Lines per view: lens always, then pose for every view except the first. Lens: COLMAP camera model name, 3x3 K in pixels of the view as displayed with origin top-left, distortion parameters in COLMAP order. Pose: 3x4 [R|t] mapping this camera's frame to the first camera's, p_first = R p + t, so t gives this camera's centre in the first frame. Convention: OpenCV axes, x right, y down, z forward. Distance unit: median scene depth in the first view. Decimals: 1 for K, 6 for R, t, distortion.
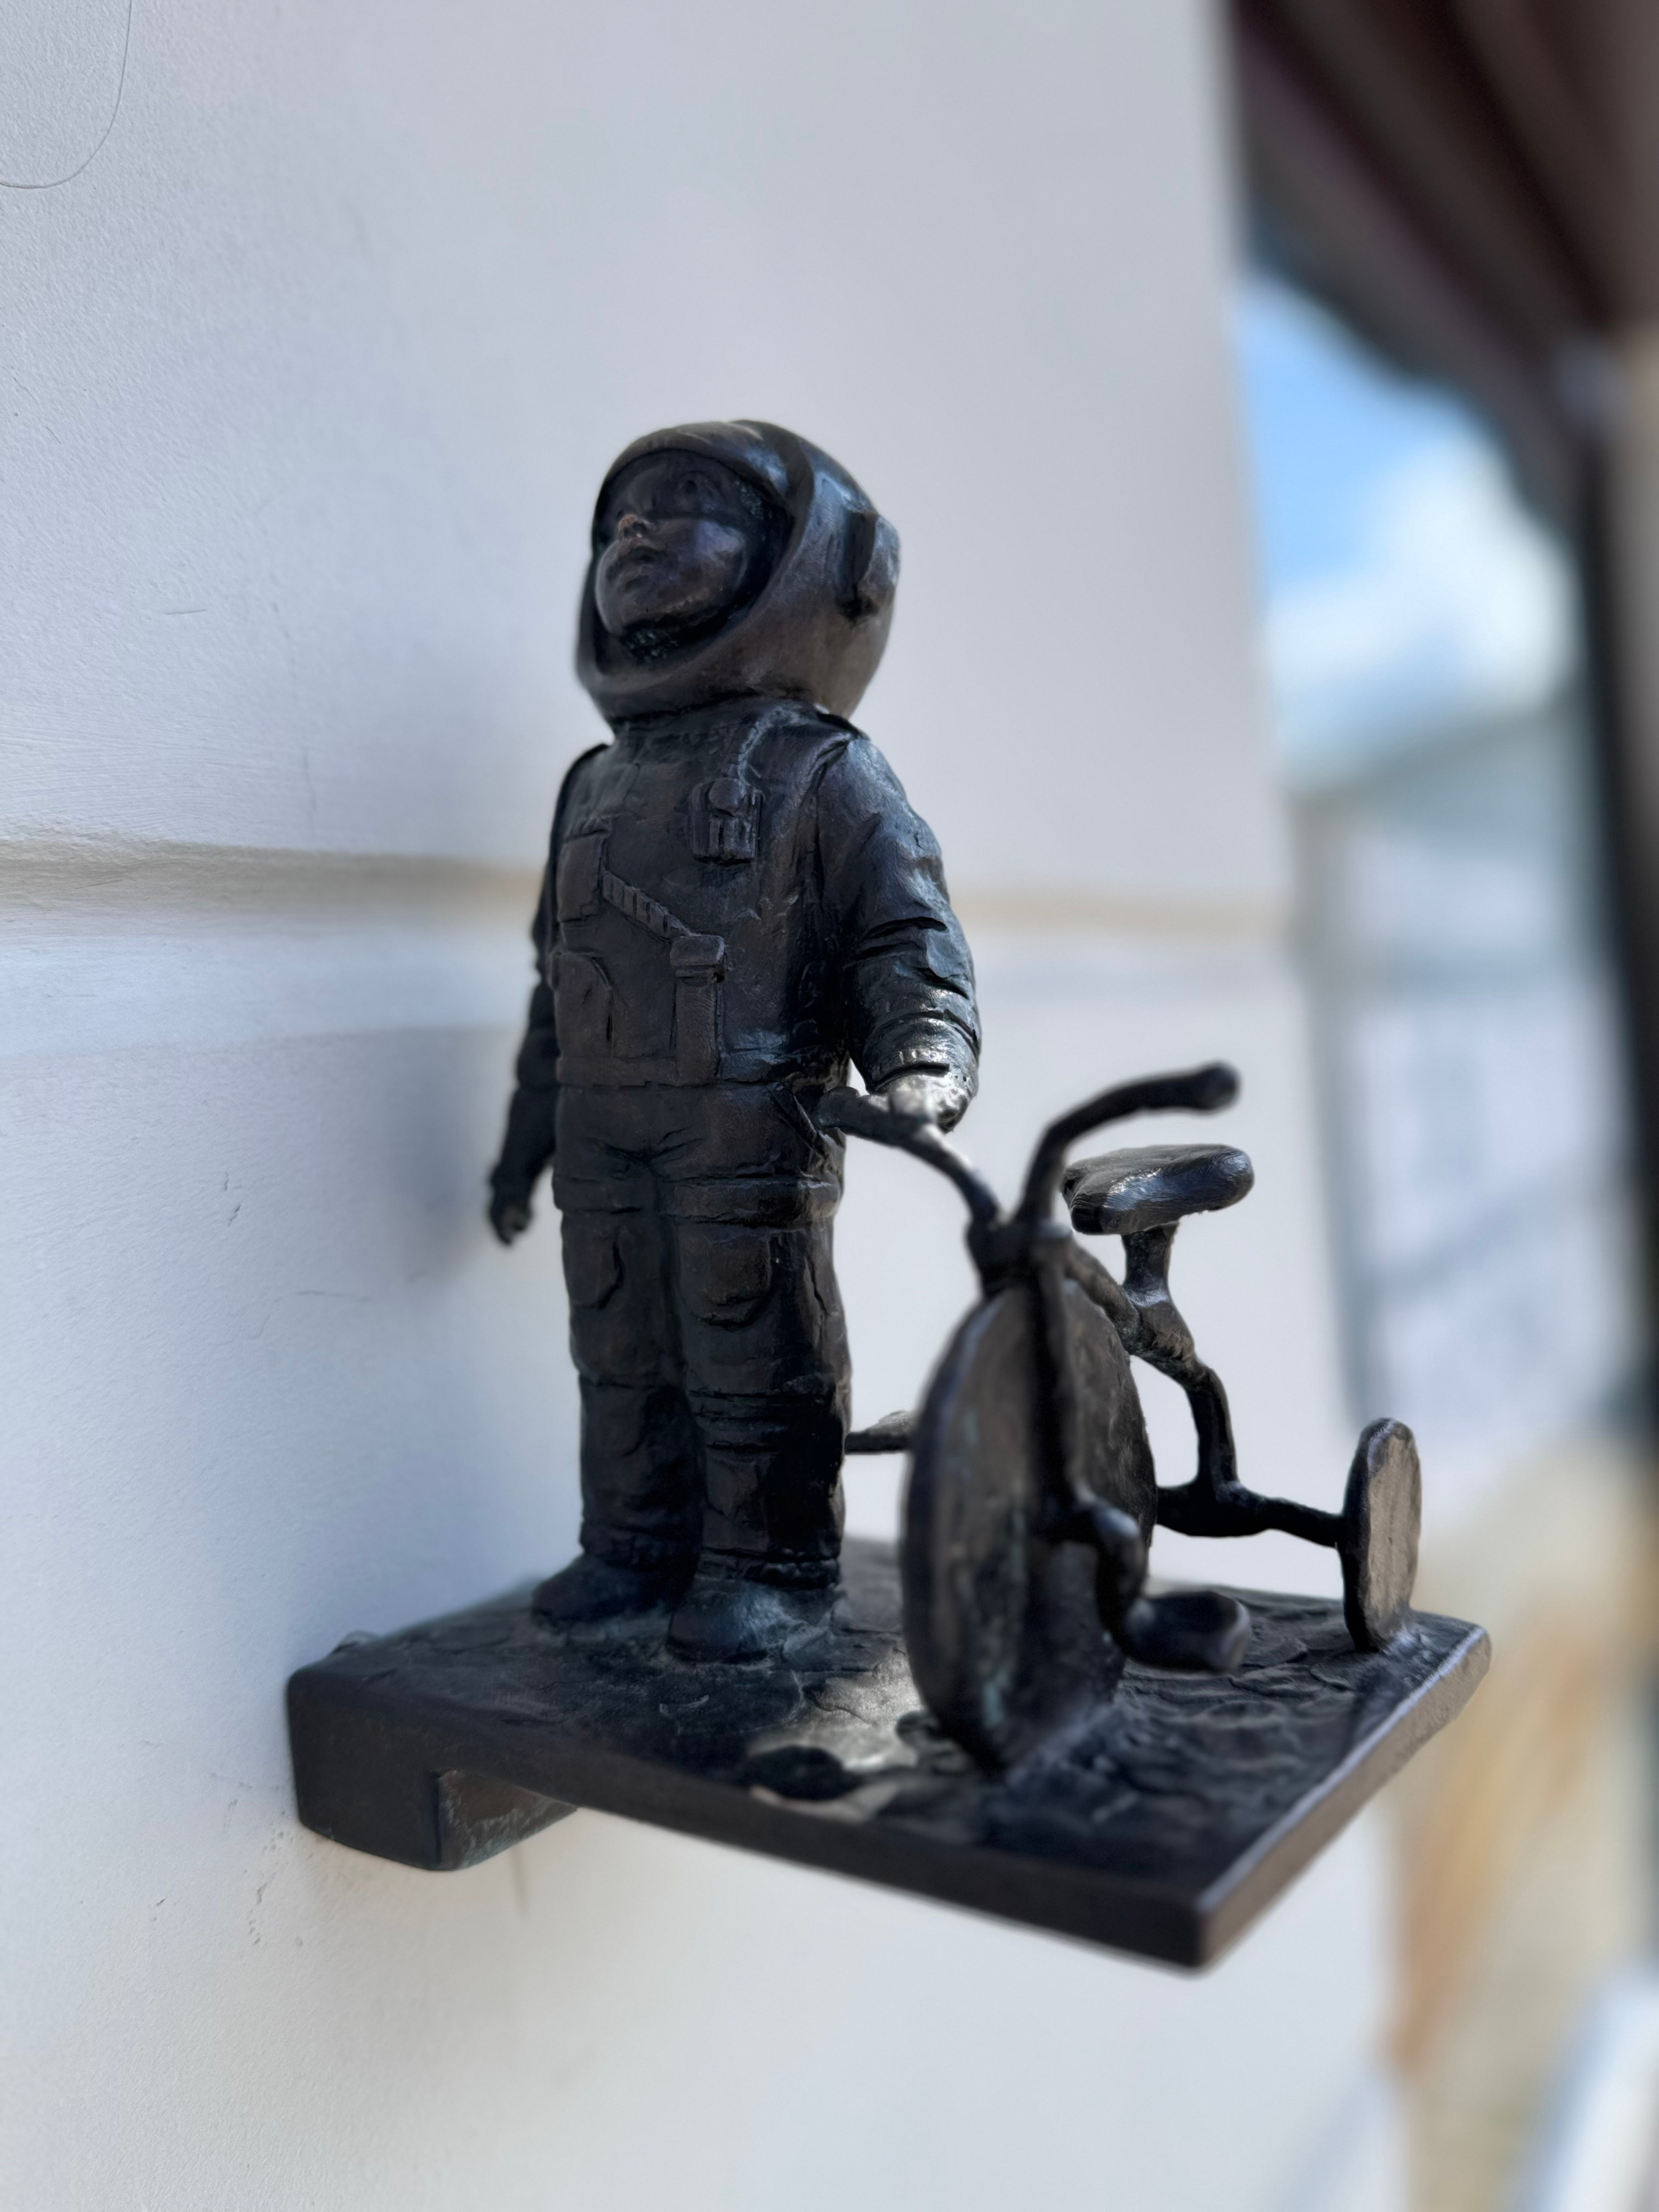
lens RADIAL K [[1919.9, 0, 826.5], [0, 1919.9, 1155.5], [0, 0, 1]] dist [0.007828, -0.096955]
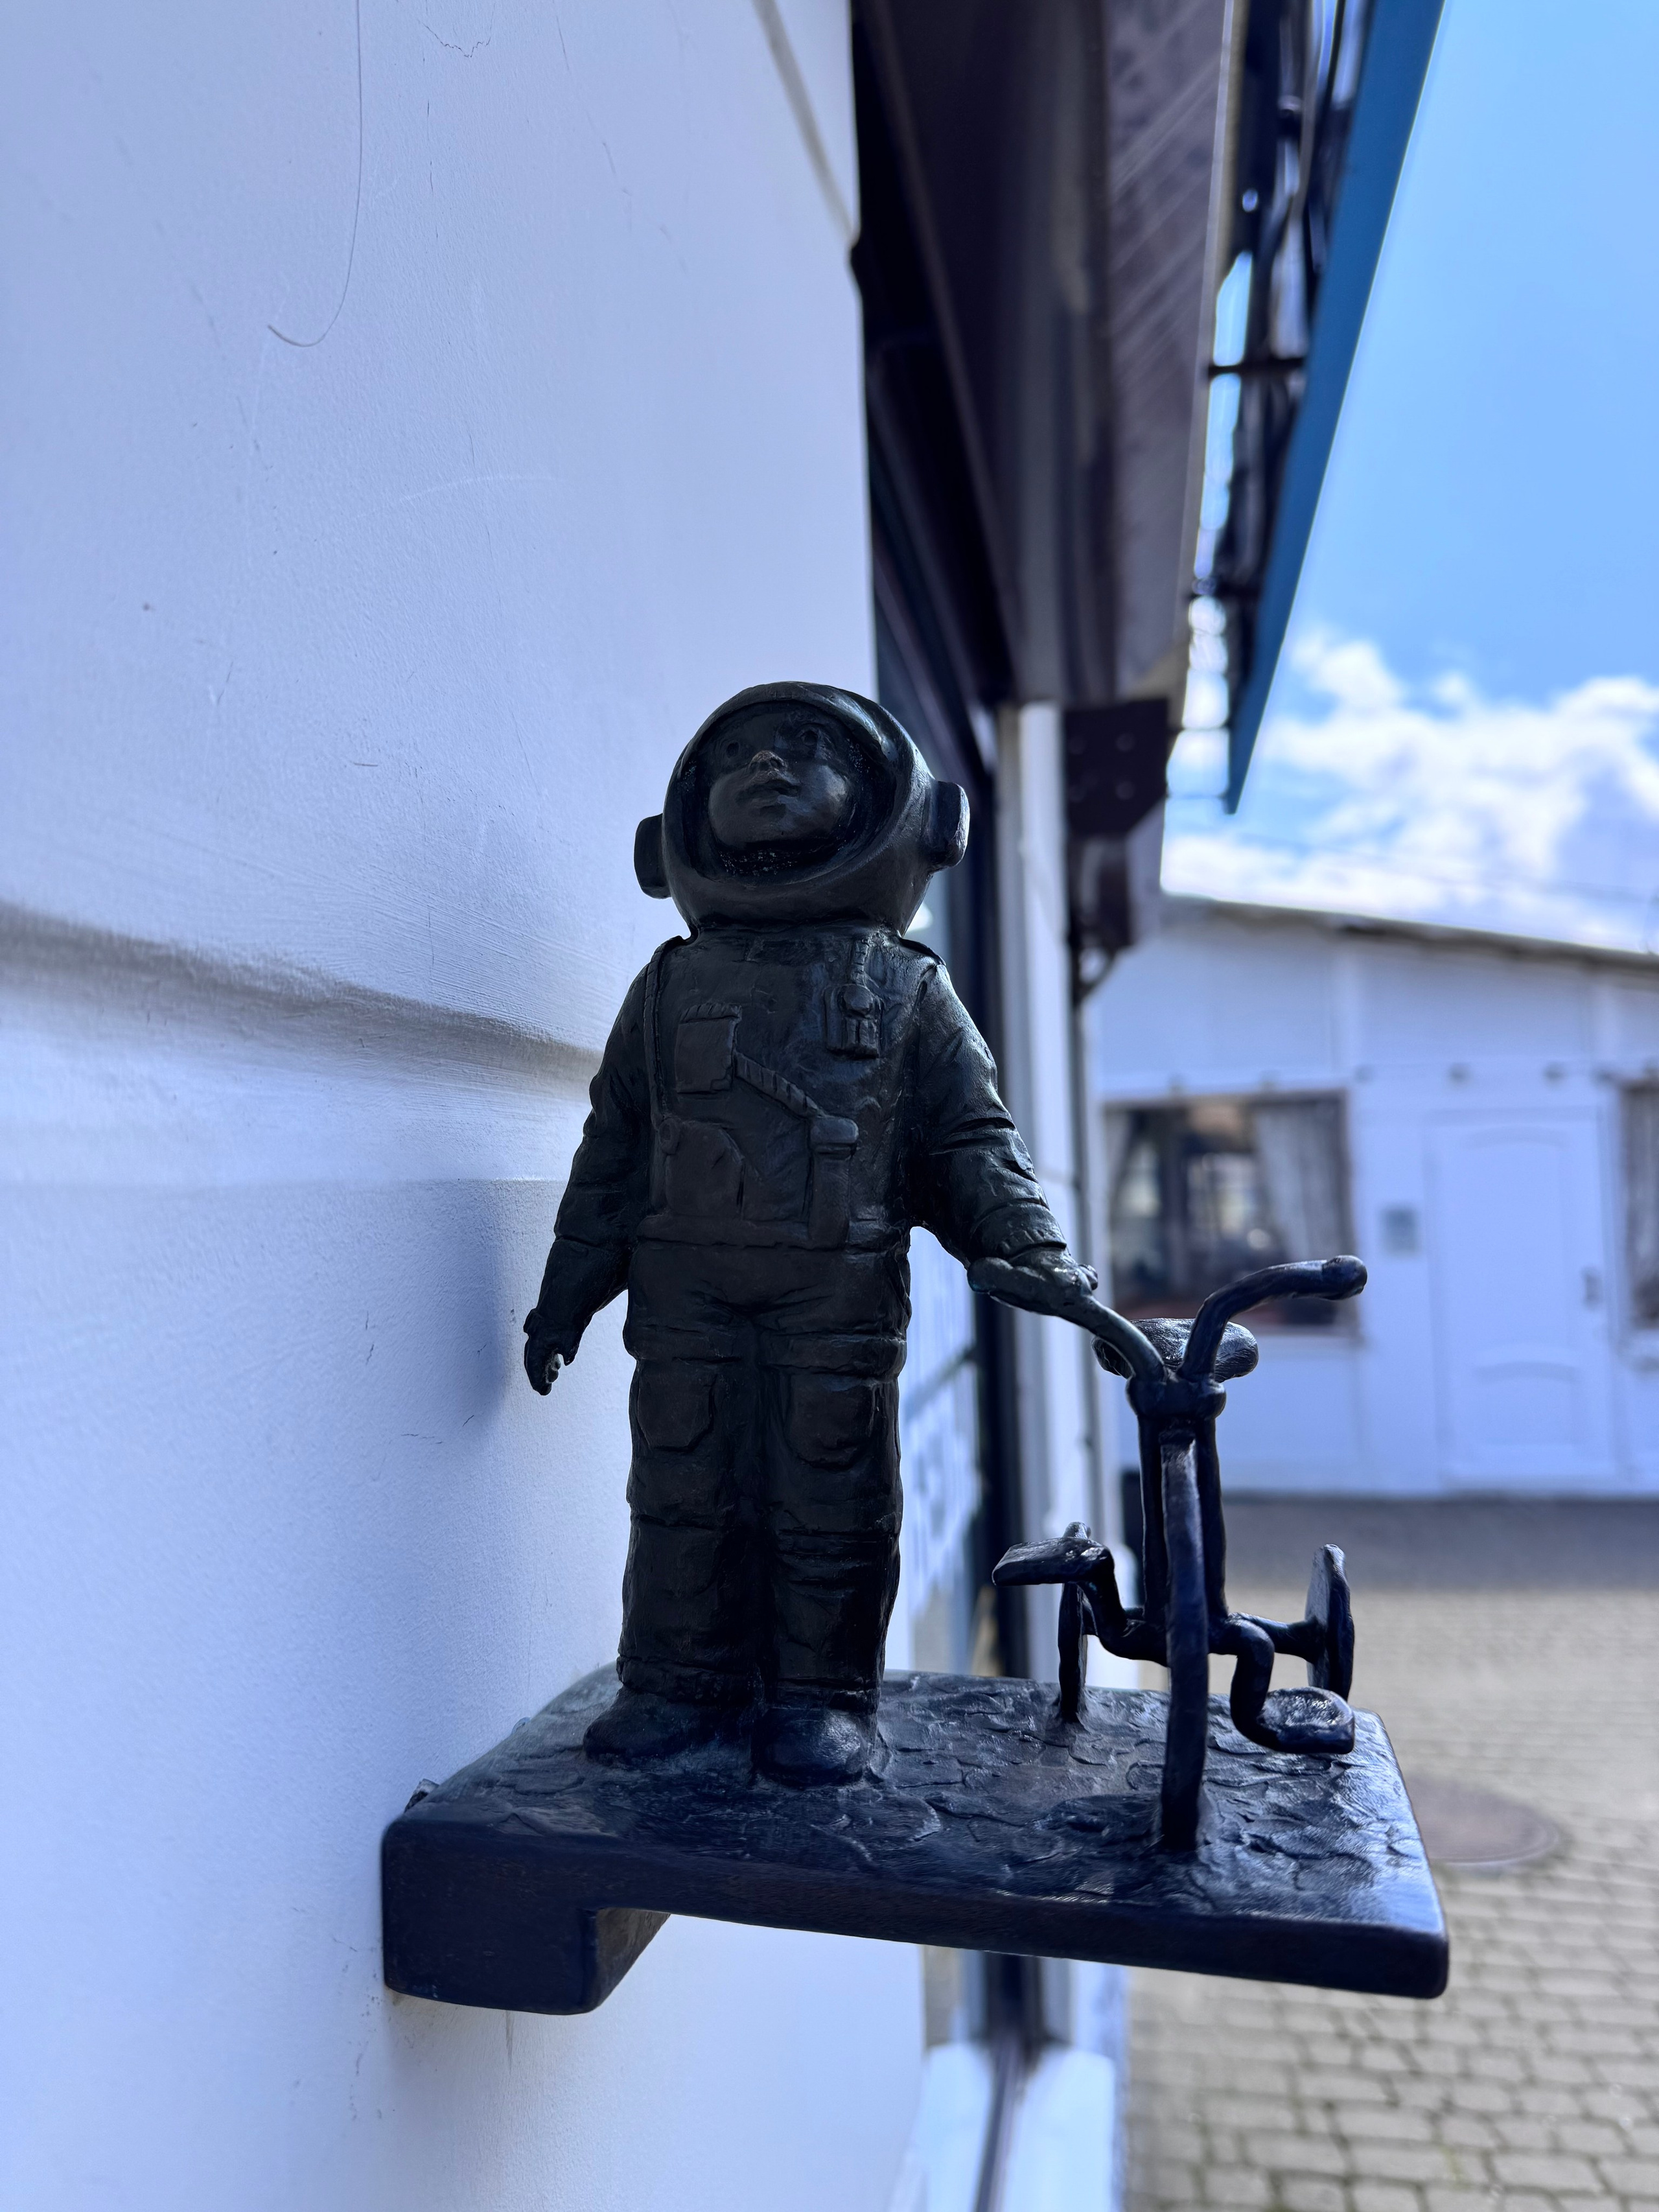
lens RADIAL K [[1715.8, 0, 850.5], [0, 1715.8, 1095.4], [0, 0, 1]] dist [0.003340, -0.047052]
pose [[0.916087, 0.087757, 0.391259, -0.448439], [-0.034070, 0.989264, -0.142115, 0.016103], [-0.399530, 0.116859, 0.909241, 0.070388]]
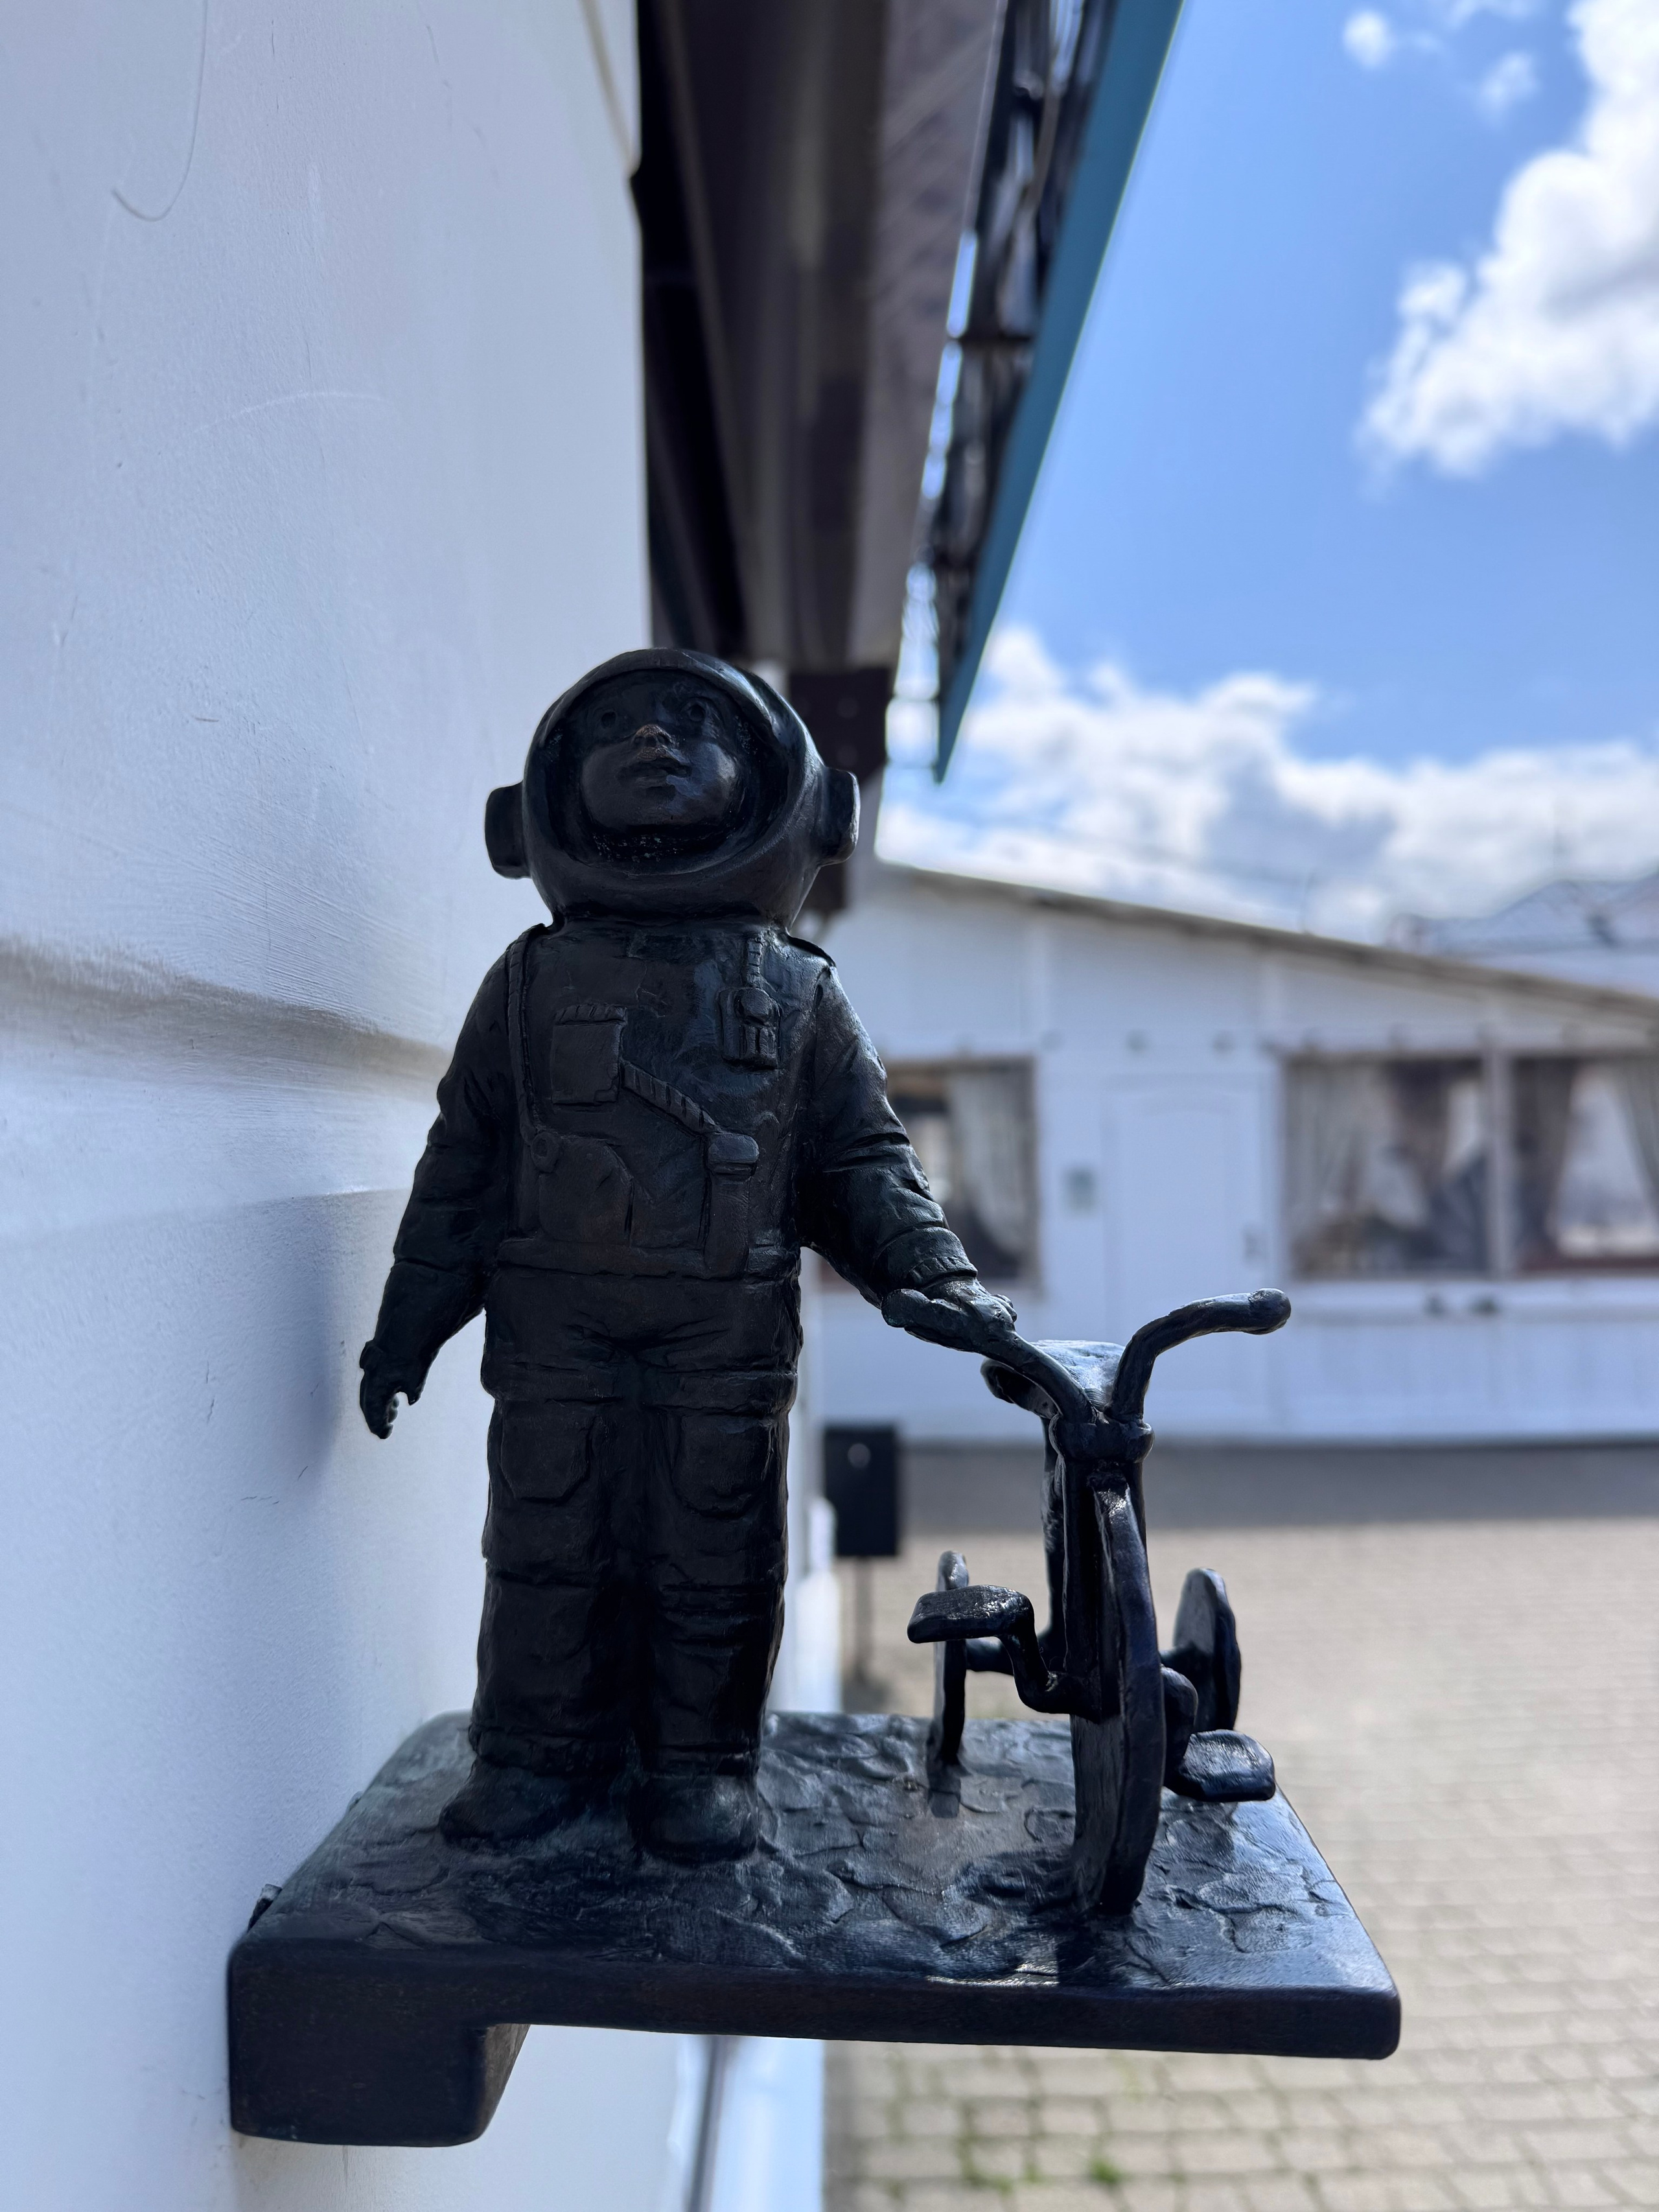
lens RADIAL K [[1715.8, 0, 868.7], [0, 1715.8, 1099.4], [0, 0, 1]] dist [0.003340, -0.047052]
pose [[0.823143, 0.089952, 0.560665, -0.519275], [-0.026574, 0.992394, -0.120203, -0.023344], [-0.567213, 0.084045, 0.819272, 0.191981]]
